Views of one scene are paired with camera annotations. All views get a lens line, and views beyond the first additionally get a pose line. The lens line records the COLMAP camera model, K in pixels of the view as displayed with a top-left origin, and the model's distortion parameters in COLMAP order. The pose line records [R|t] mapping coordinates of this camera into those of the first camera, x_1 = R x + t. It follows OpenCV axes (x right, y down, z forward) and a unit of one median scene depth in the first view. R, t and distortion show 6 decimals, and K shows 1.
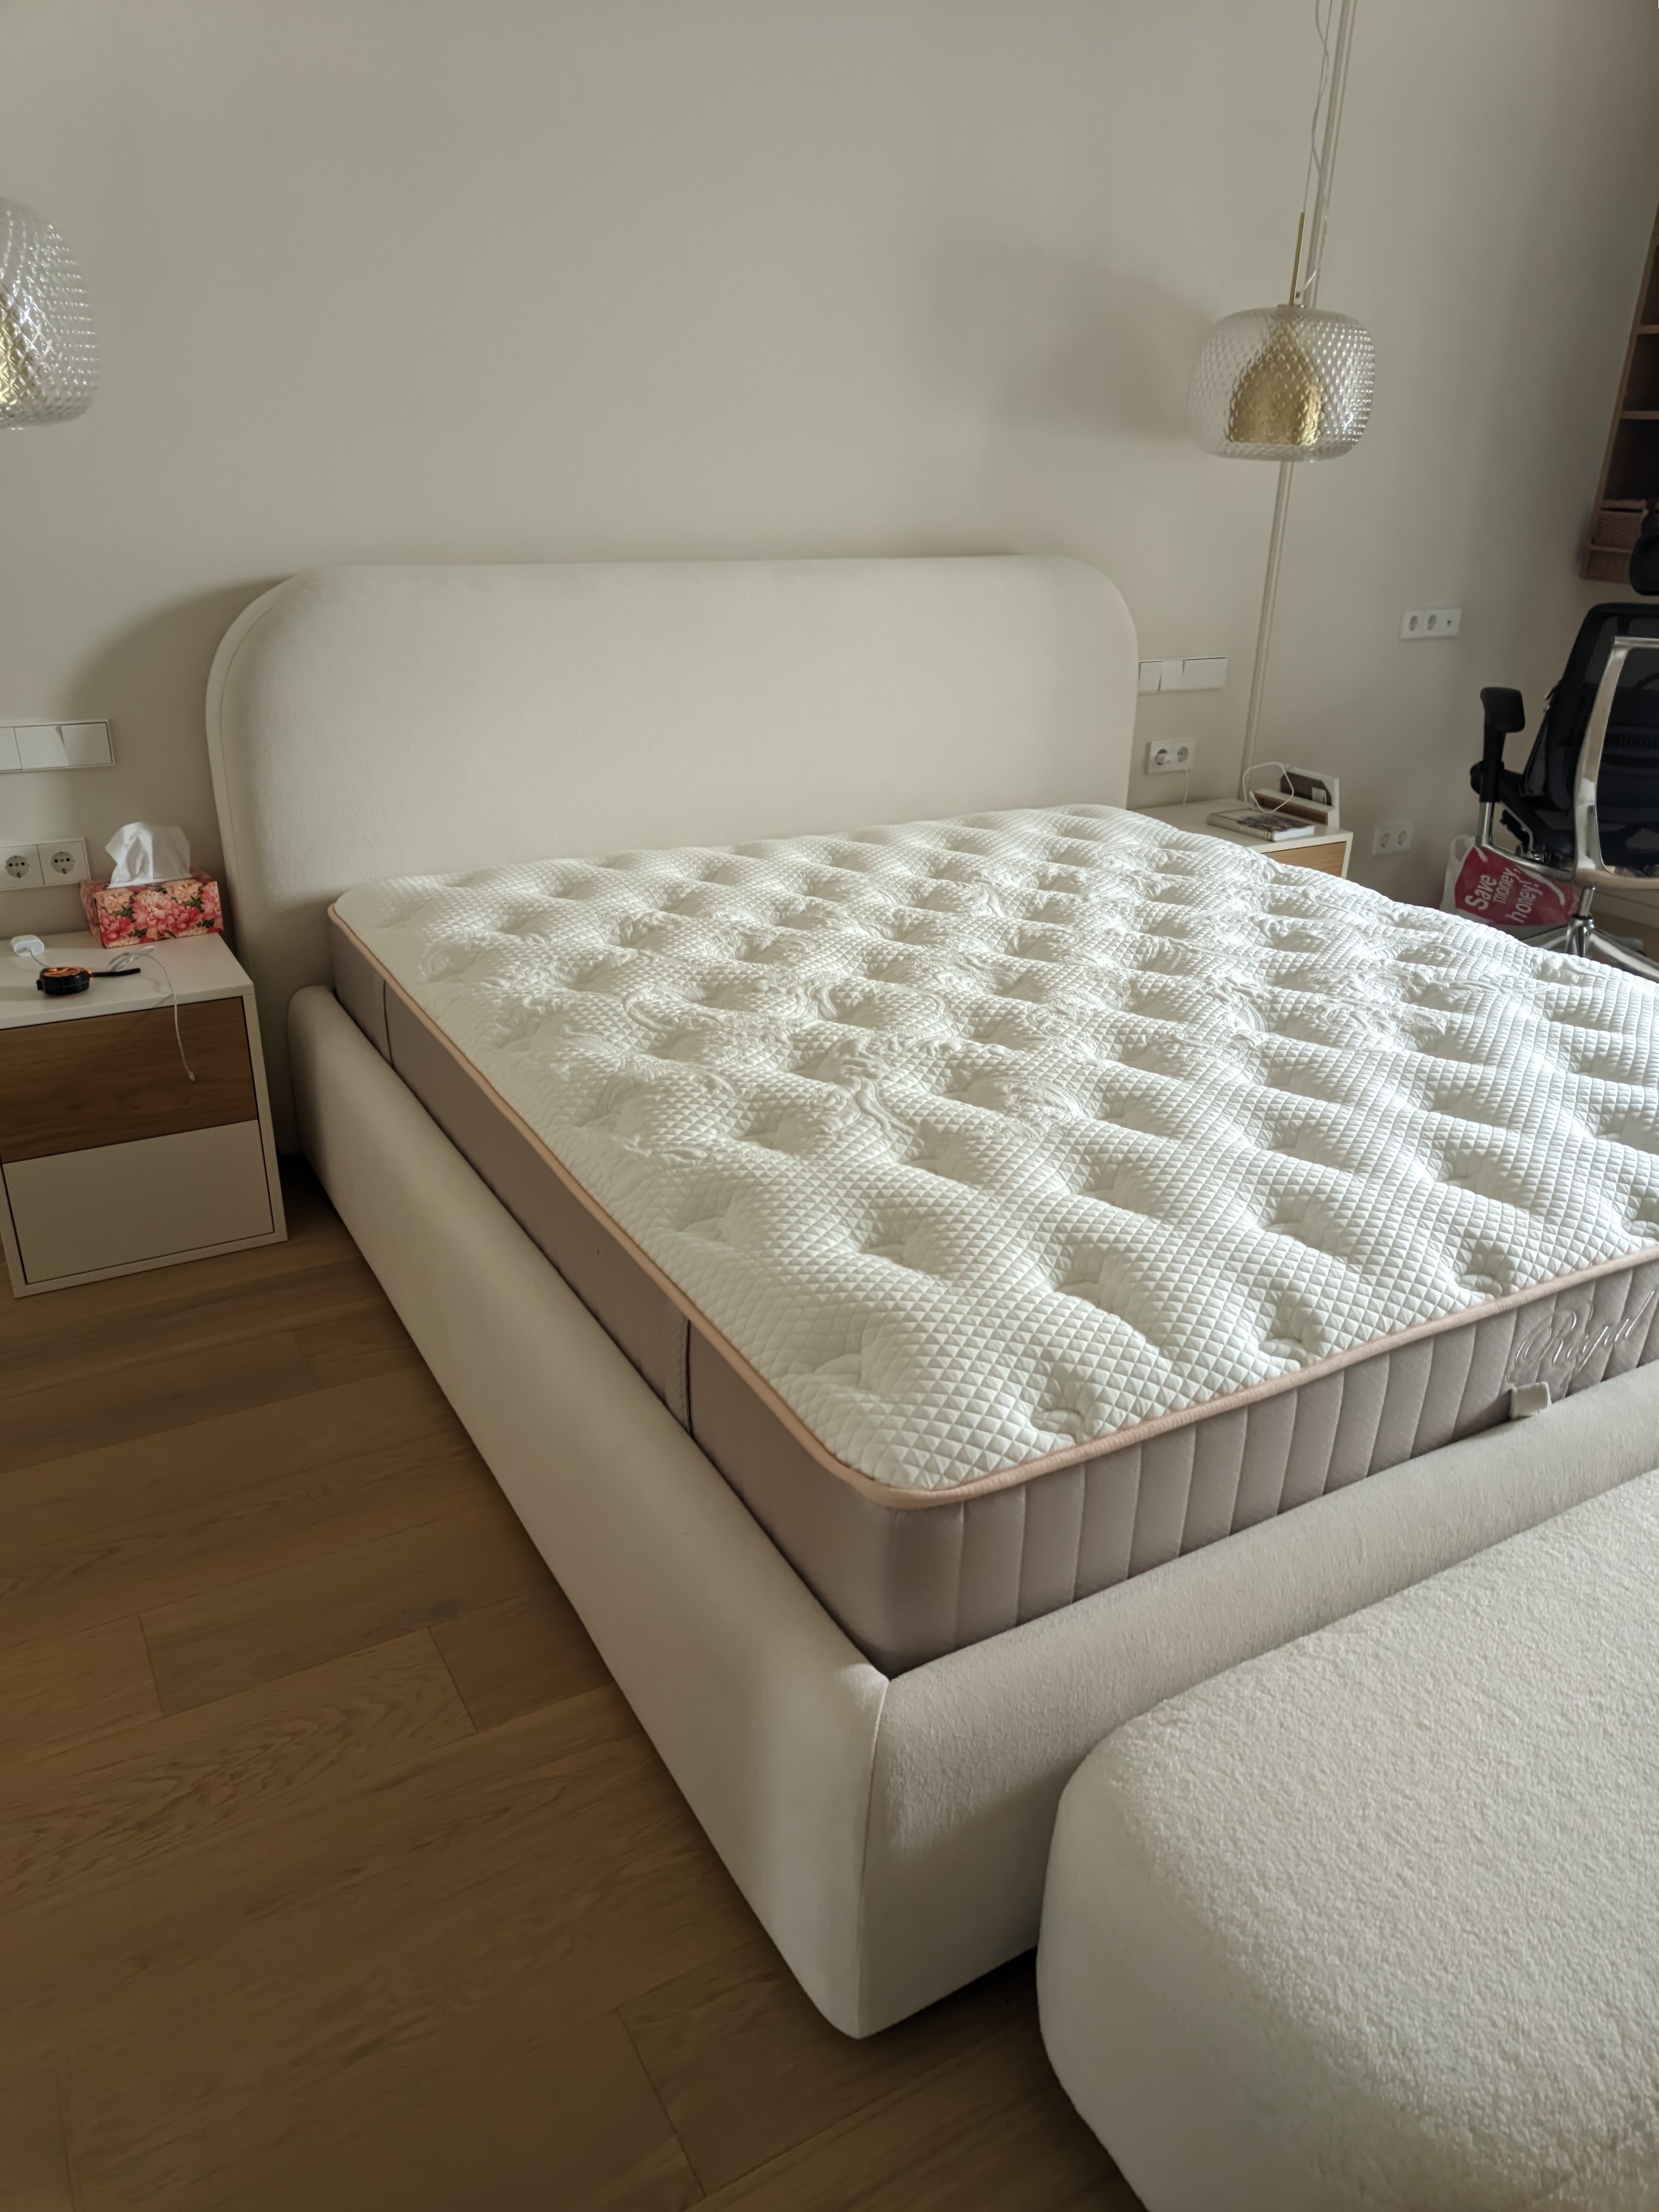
lens RADIAL K [[1529.8, 0, 839.2], [0, 1529.8, 1102.6], [0, 0, 1]] dist [0.002063, 0.002778]
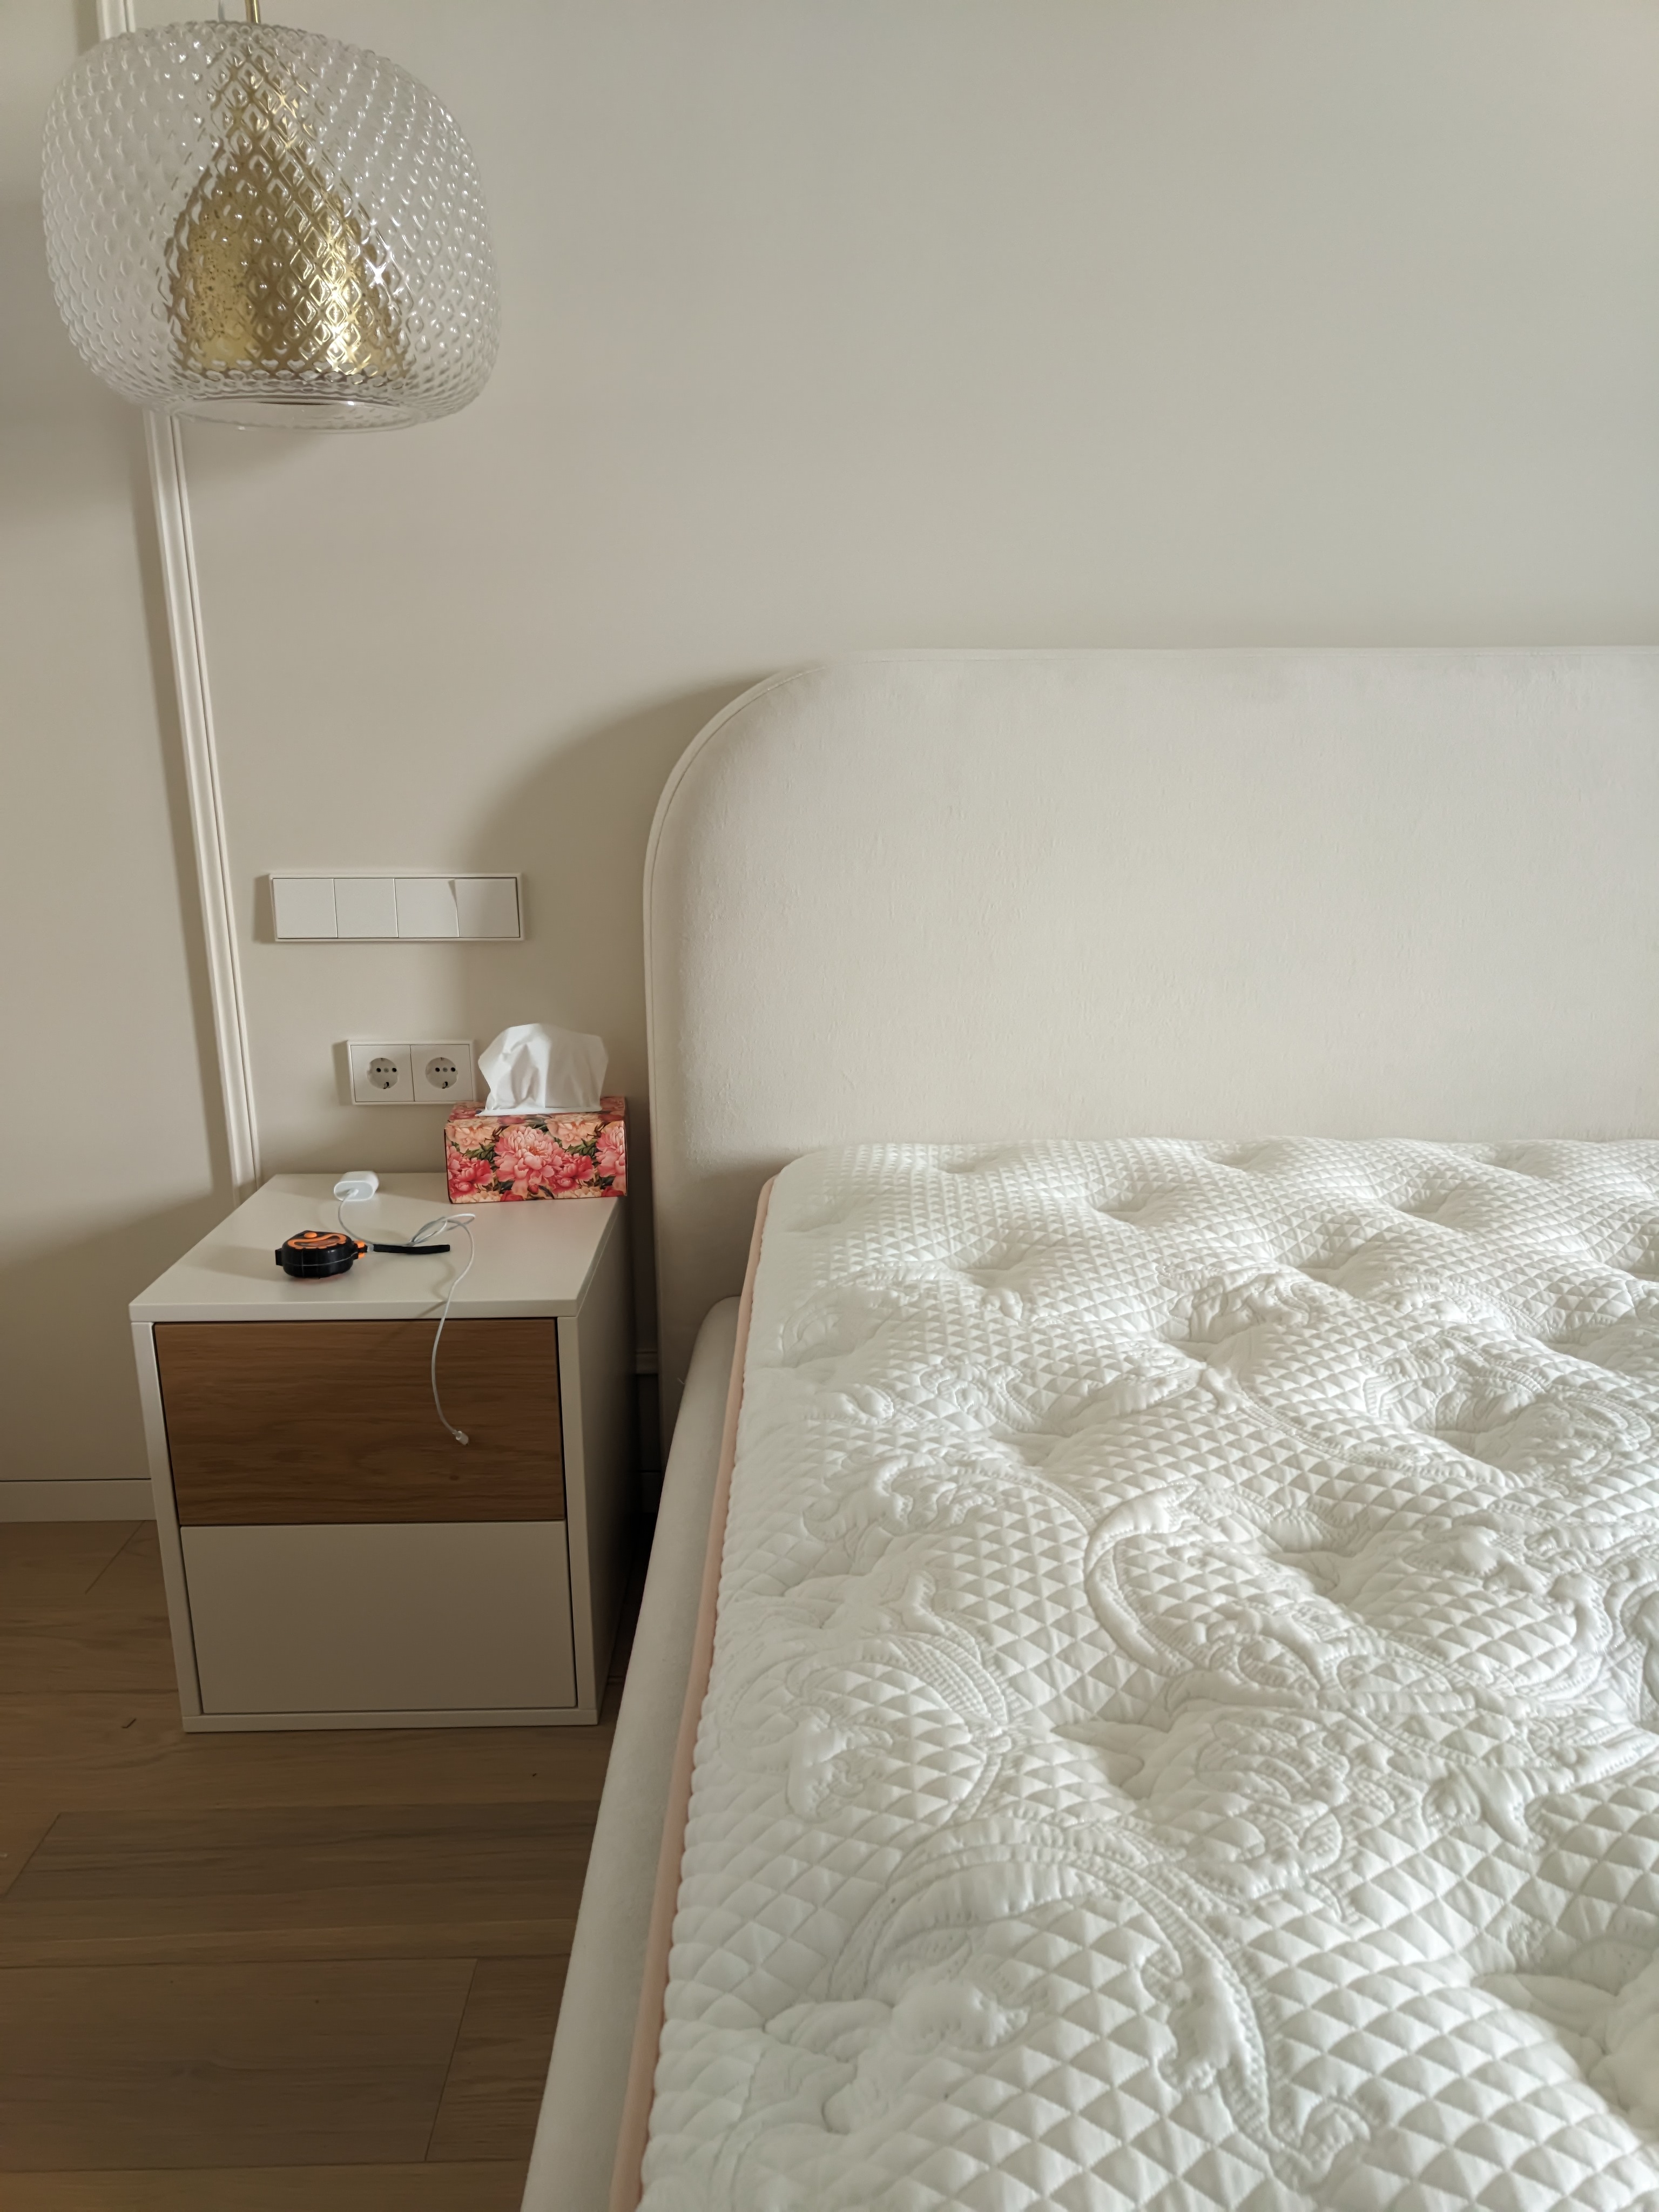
lens RADIAL K [[1529.8, 0, 839.2], [0, 1529.8, 1102.6], [0, 0, 1]] dist [0.002063, 0.002778]
pose [[0.871633, 0.091945, -0.481458, -0.014279], [-0.166261, 0.979476, -0.113947, -0.096632], [0.461100, 0.179368, 0.869031, 0.492762]]
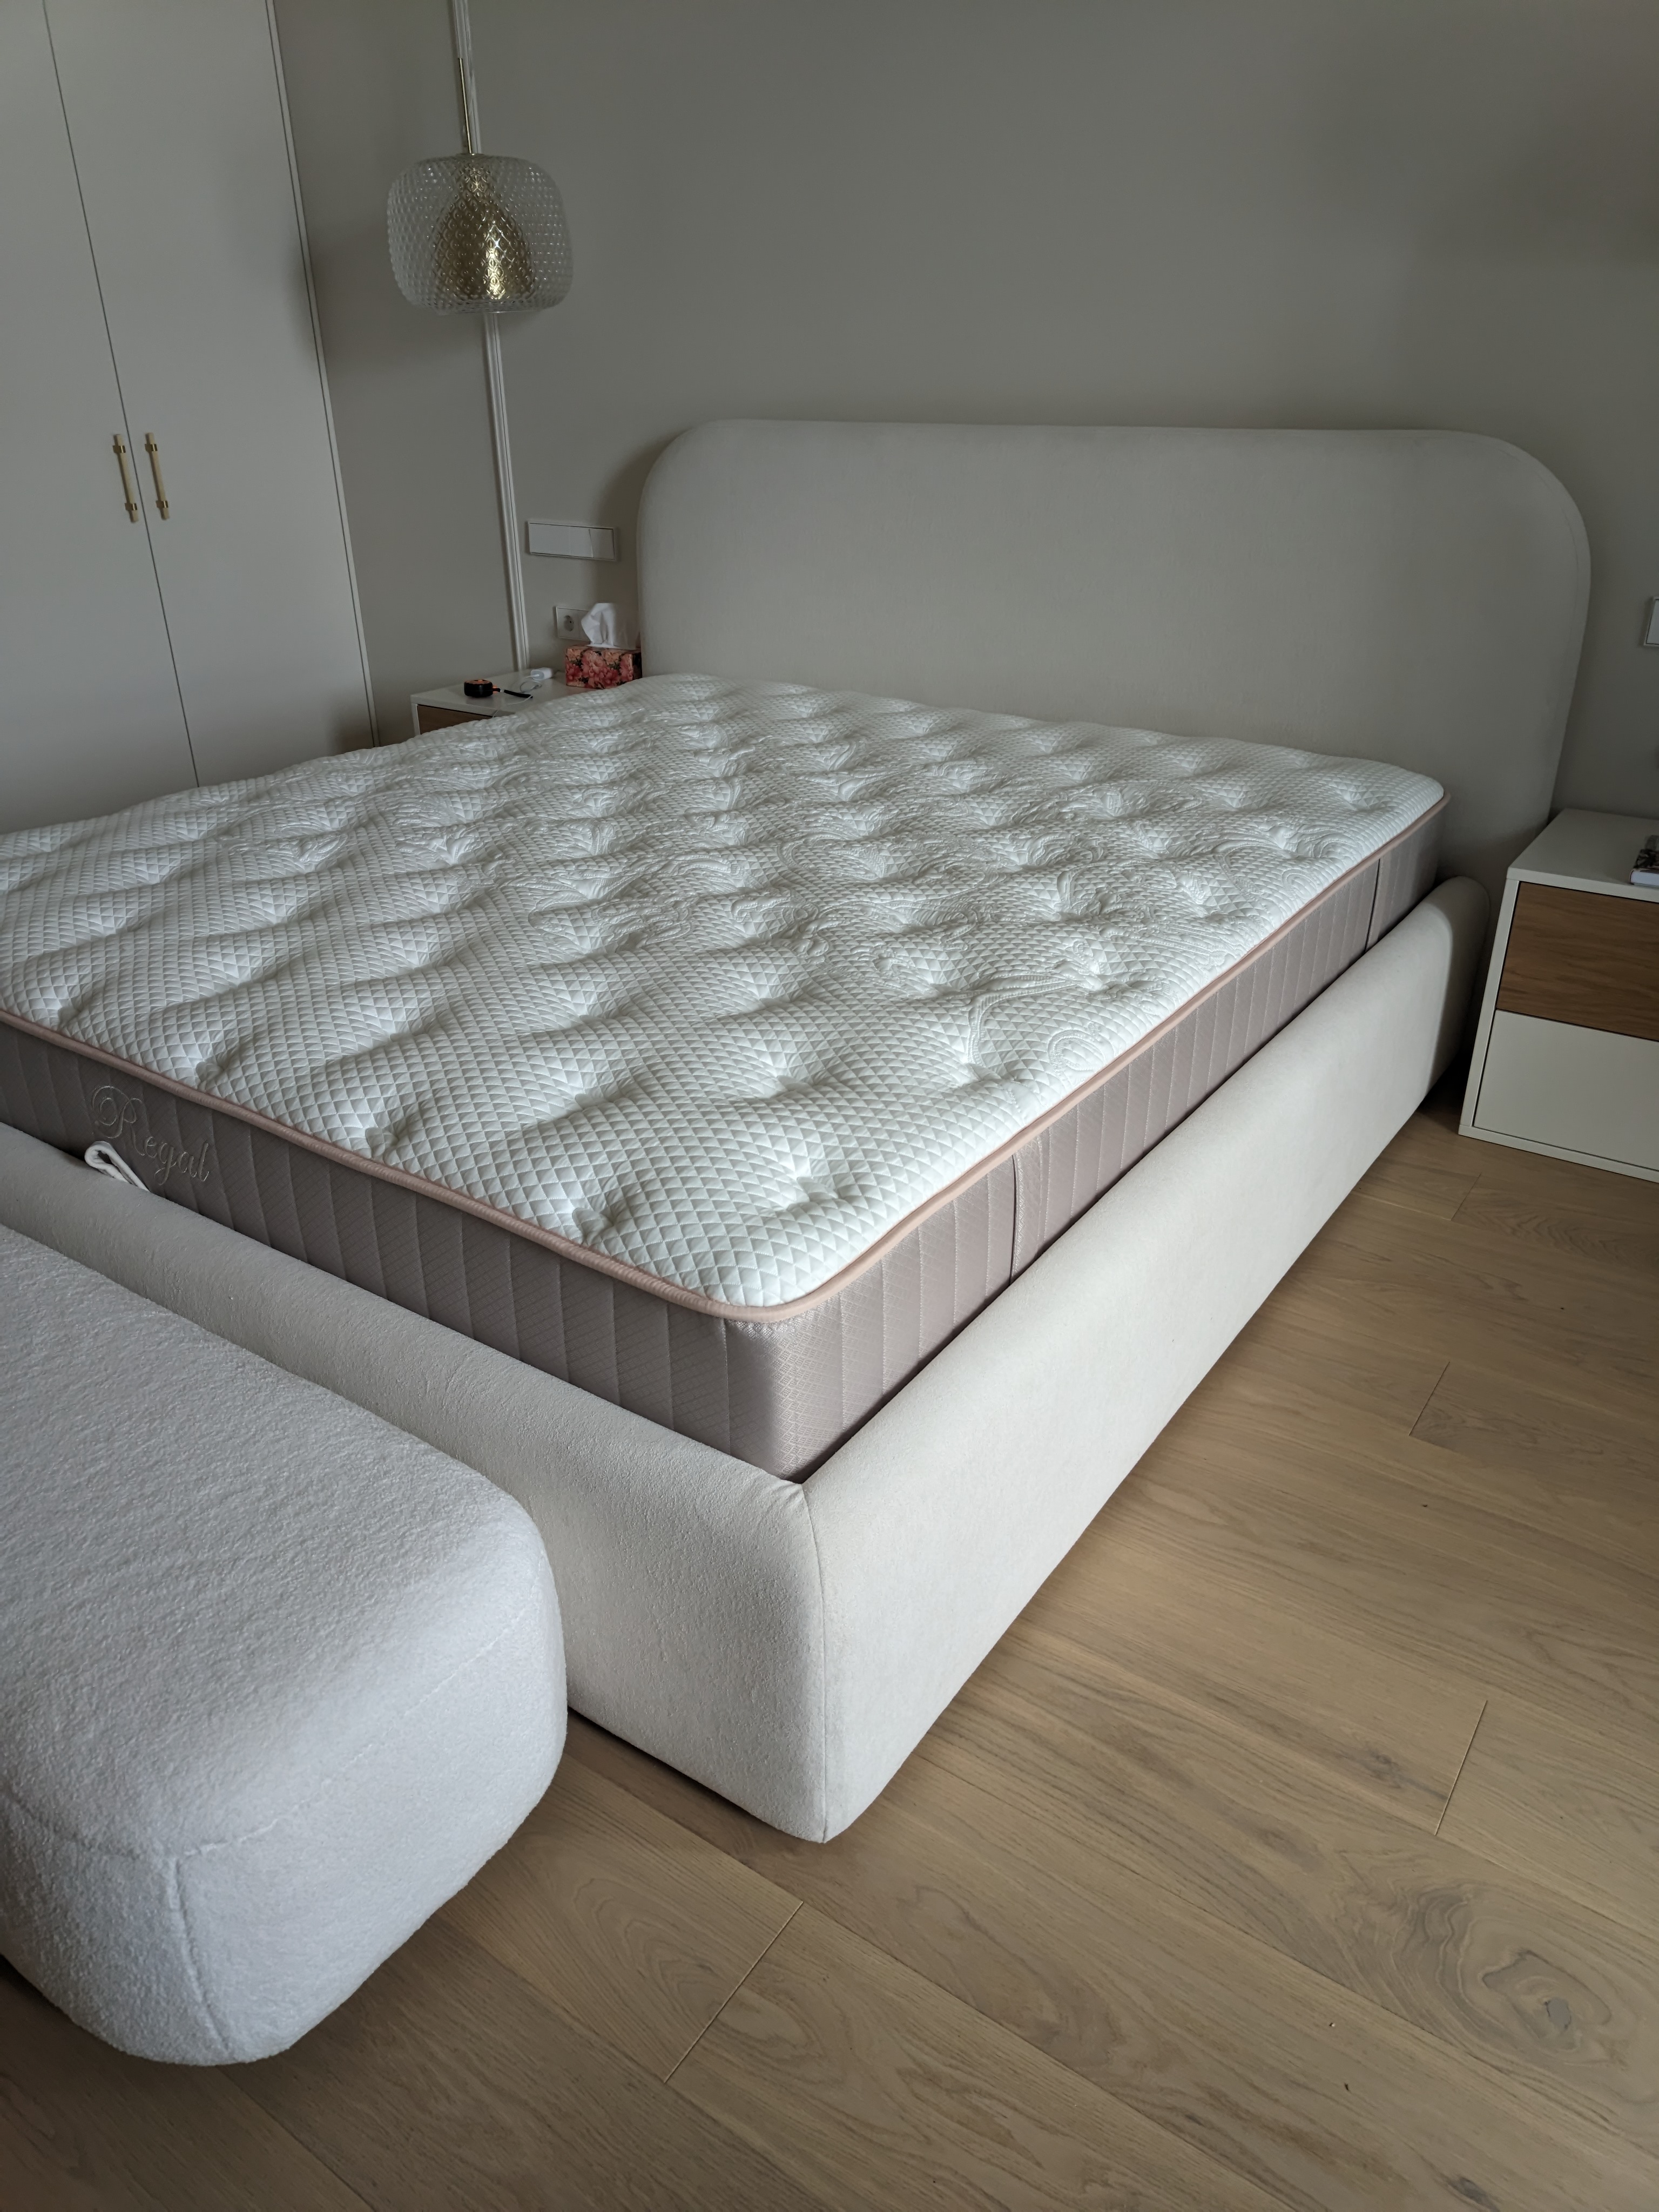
lens RADIAL K [[1593.1, 0, 828.8], [0, 1593.1, 1116.0], [0, 0, 1]] dist [0.011099, -0.006586]
pose [[0.418589, 0.373199, -0.827953, 1.046317], [-0.329956, 0.911862, 0.244205, -0.181451], [0.846116, 0.170966, 0.504835, 0.516875]]
